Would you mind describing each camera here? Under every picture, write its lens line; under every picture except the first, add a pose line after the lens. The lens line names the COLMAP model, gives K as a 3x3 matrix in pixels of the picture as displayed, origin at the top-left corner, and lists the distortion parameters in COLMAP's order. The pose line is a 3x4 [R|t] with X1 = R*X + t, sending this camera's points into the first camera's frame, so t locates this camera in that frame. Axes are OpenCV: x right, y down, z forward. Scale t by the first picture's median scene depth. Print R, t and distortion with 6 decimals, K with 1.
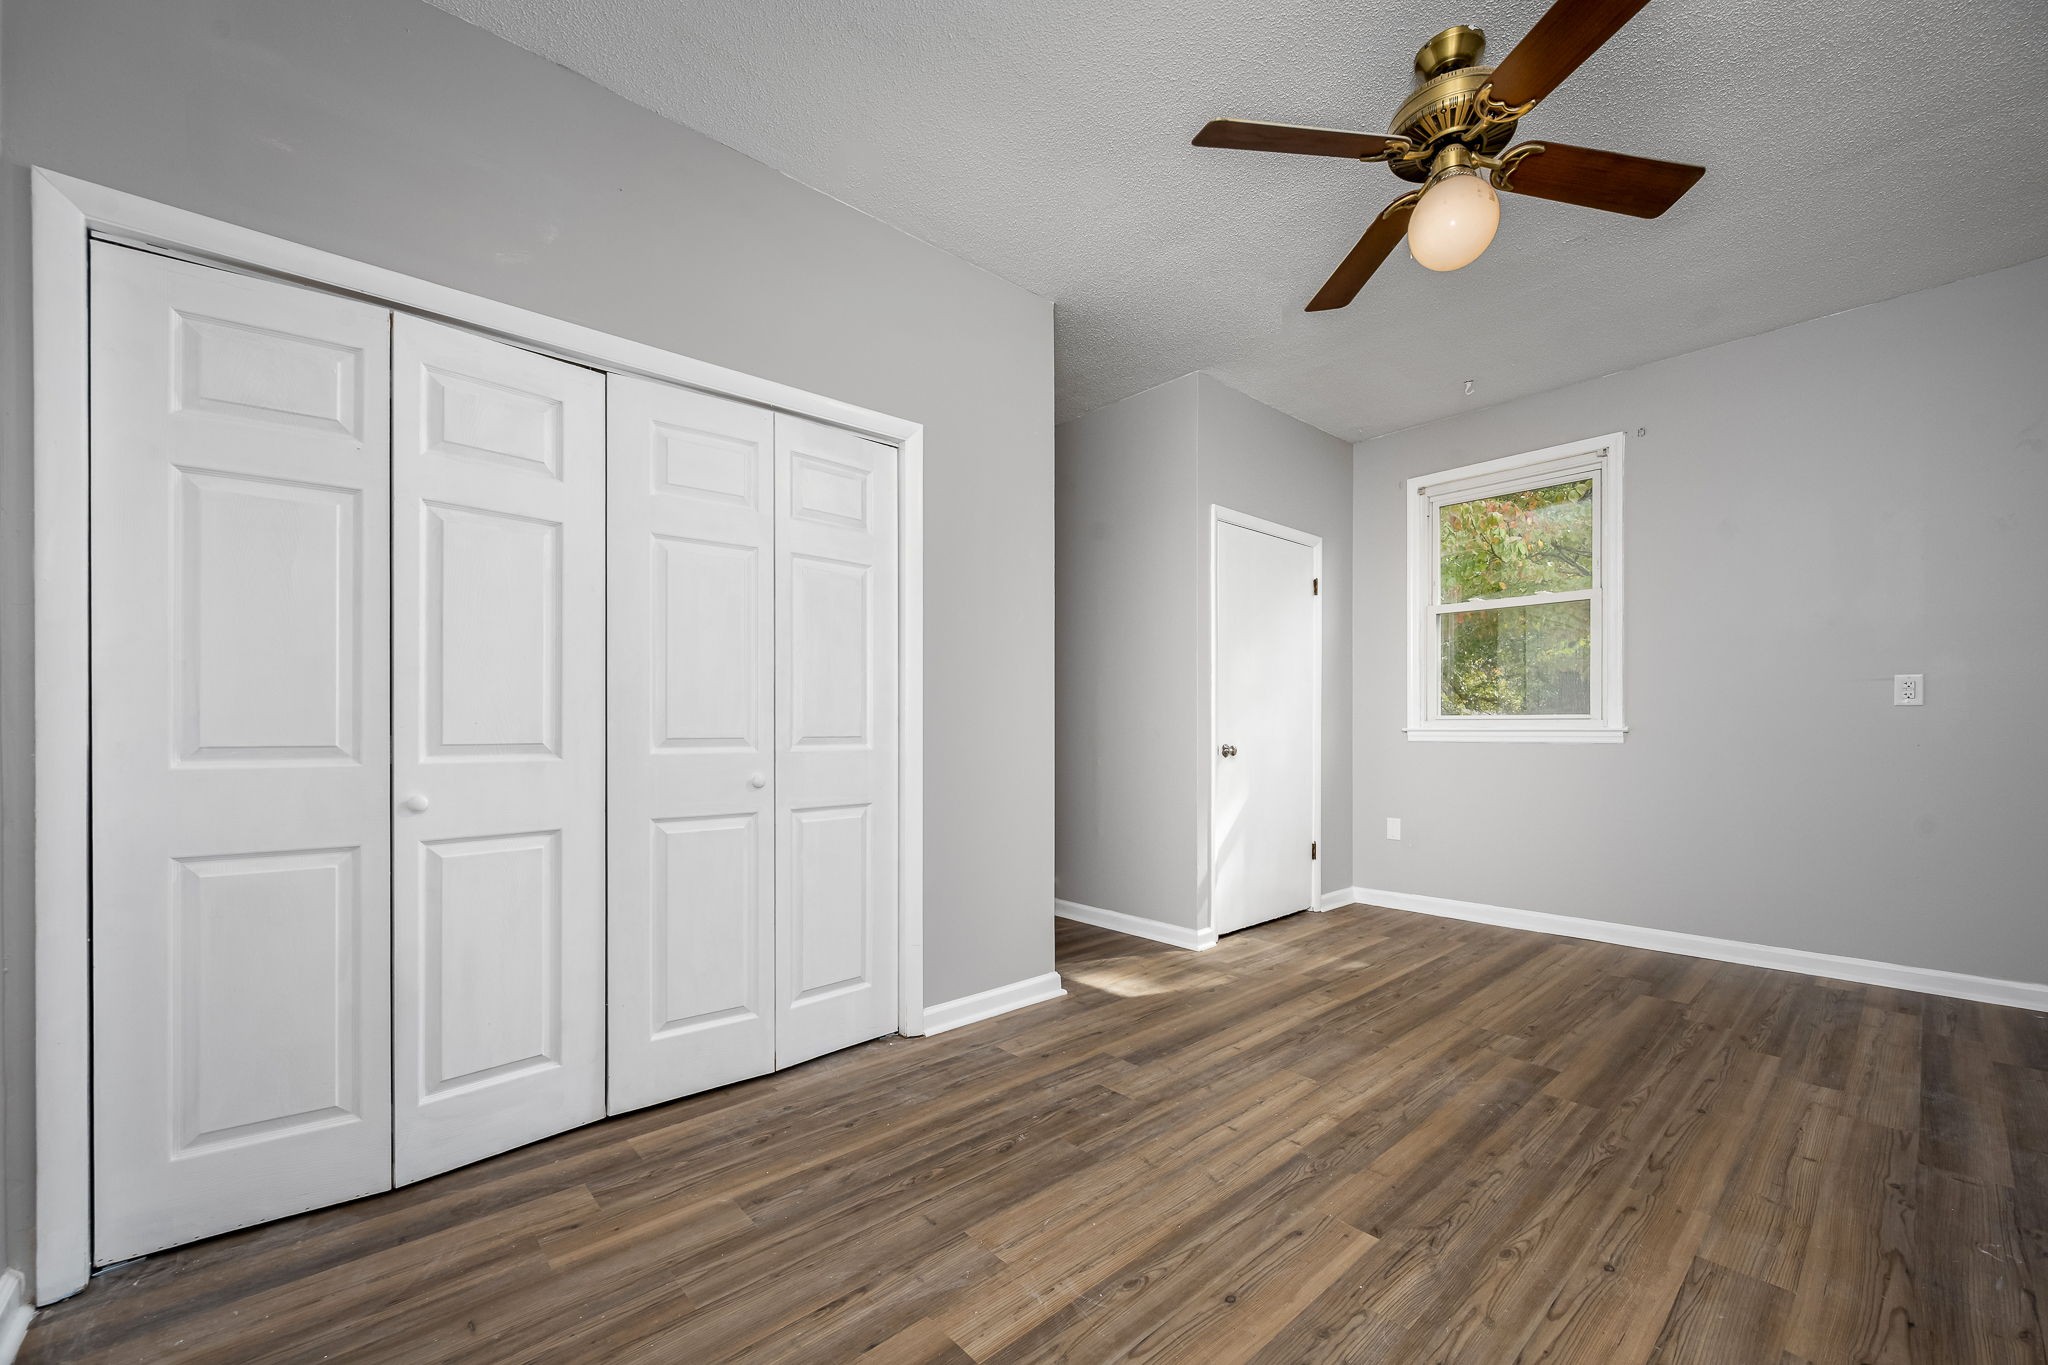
lens RADIAL K [[817.4, 0, 1035.3], [0, 817.4, 730.1], [0, 0, 1]] dist [0.000865, 0.000464]
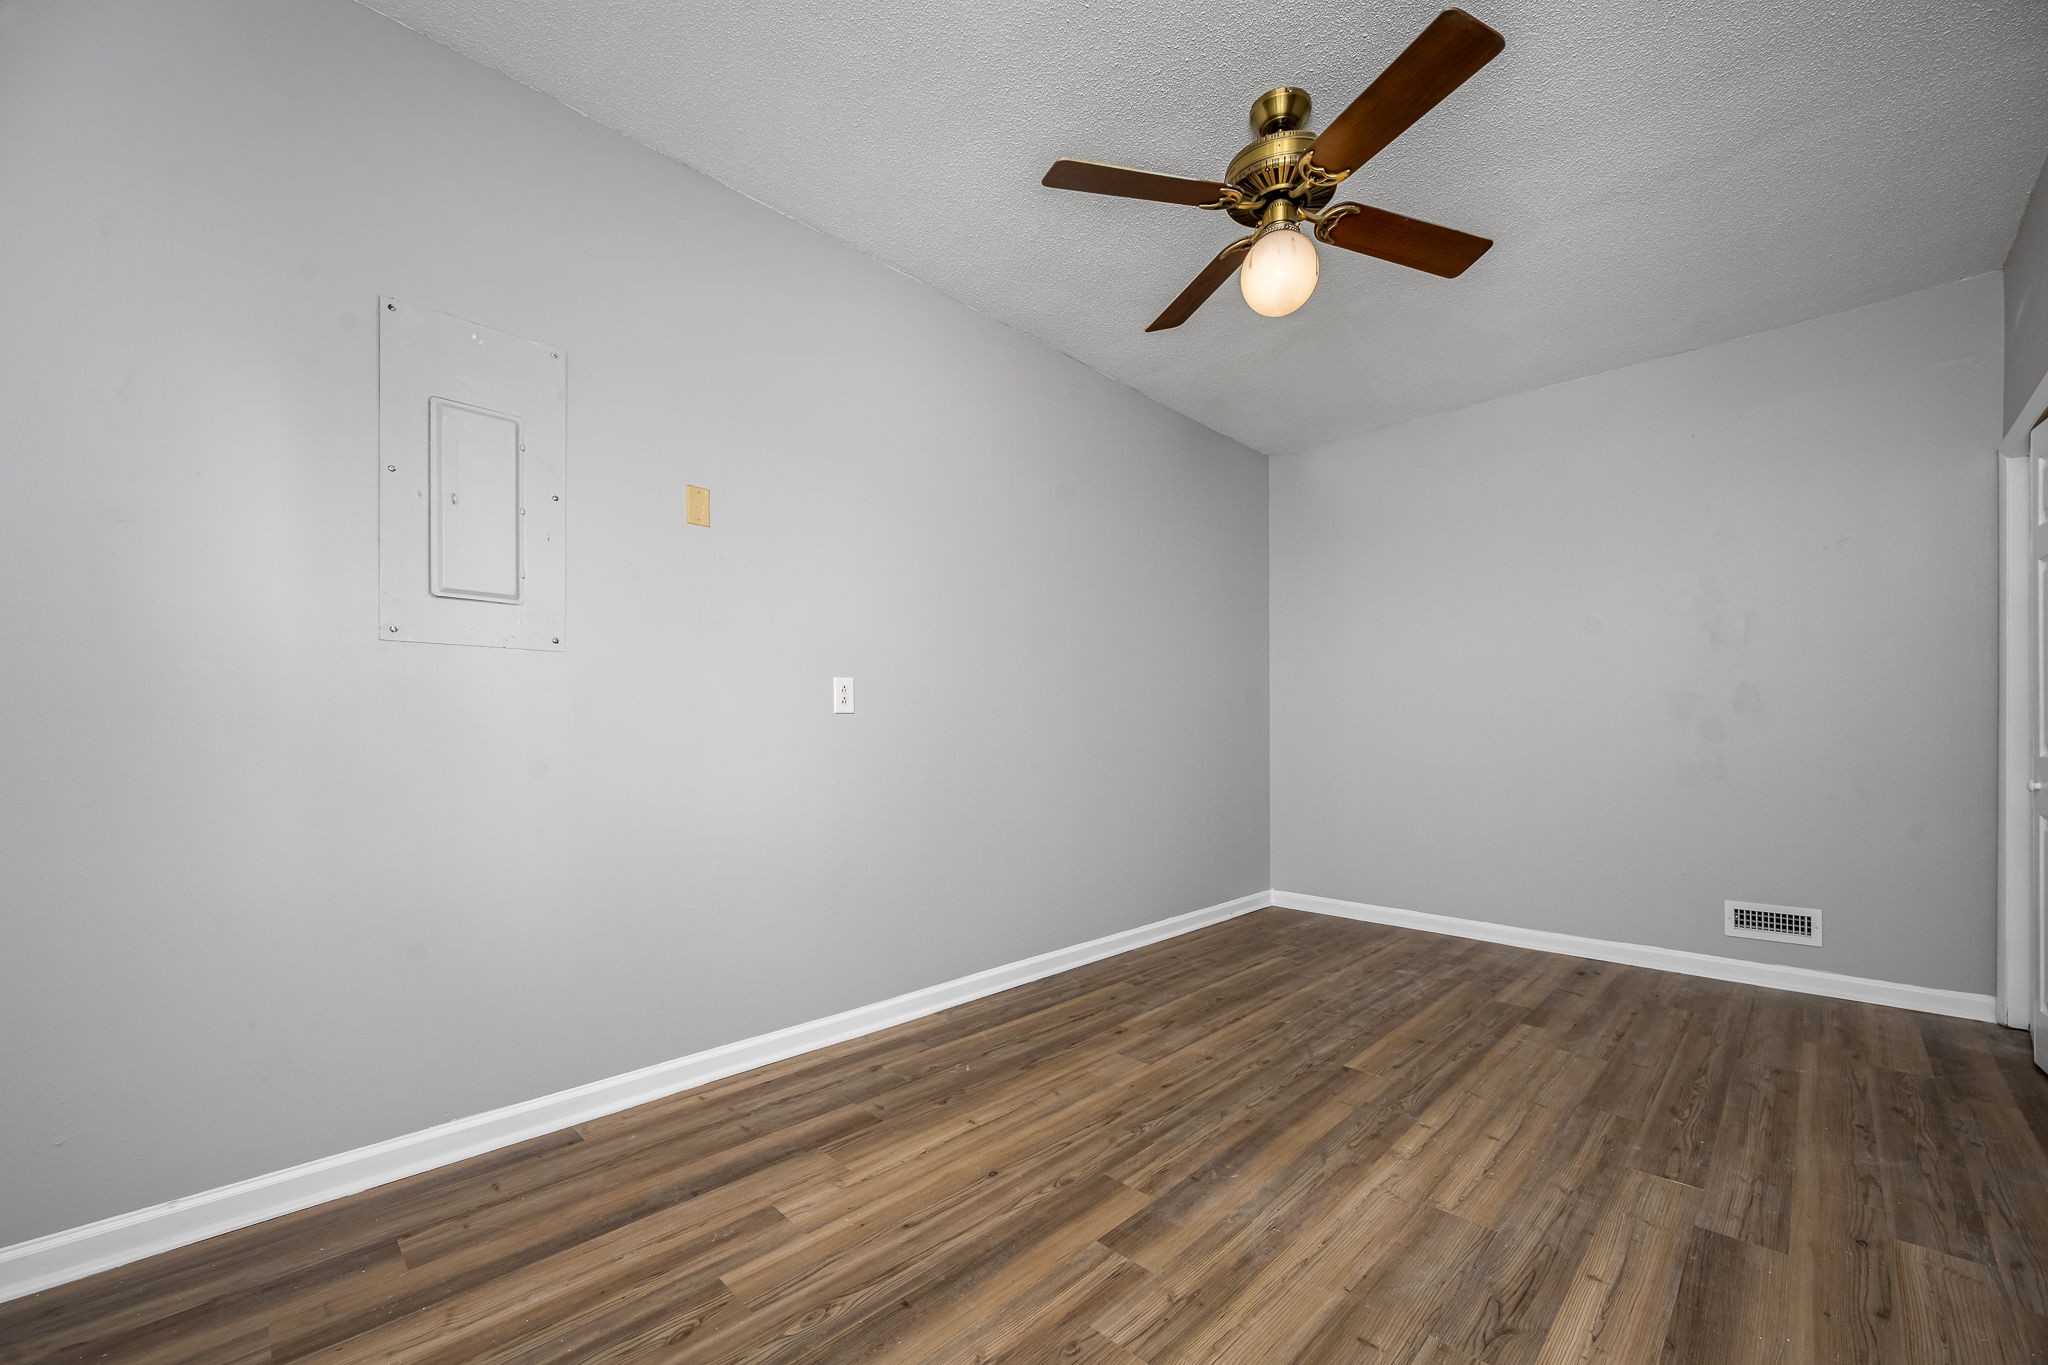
lens RADIAL K [[817.4, 0, 1035.3], [0, 817.4, 730.1], [0, 0, 1]] dist [0.000865, 0.000464]
pose [[-0.997953, 0.002764, -0.063899, 0.864886], [0.002665, 0.999995, 0.001631, -0.011094], [0.063903, 0.001458, -0.997955, 1.969991]]
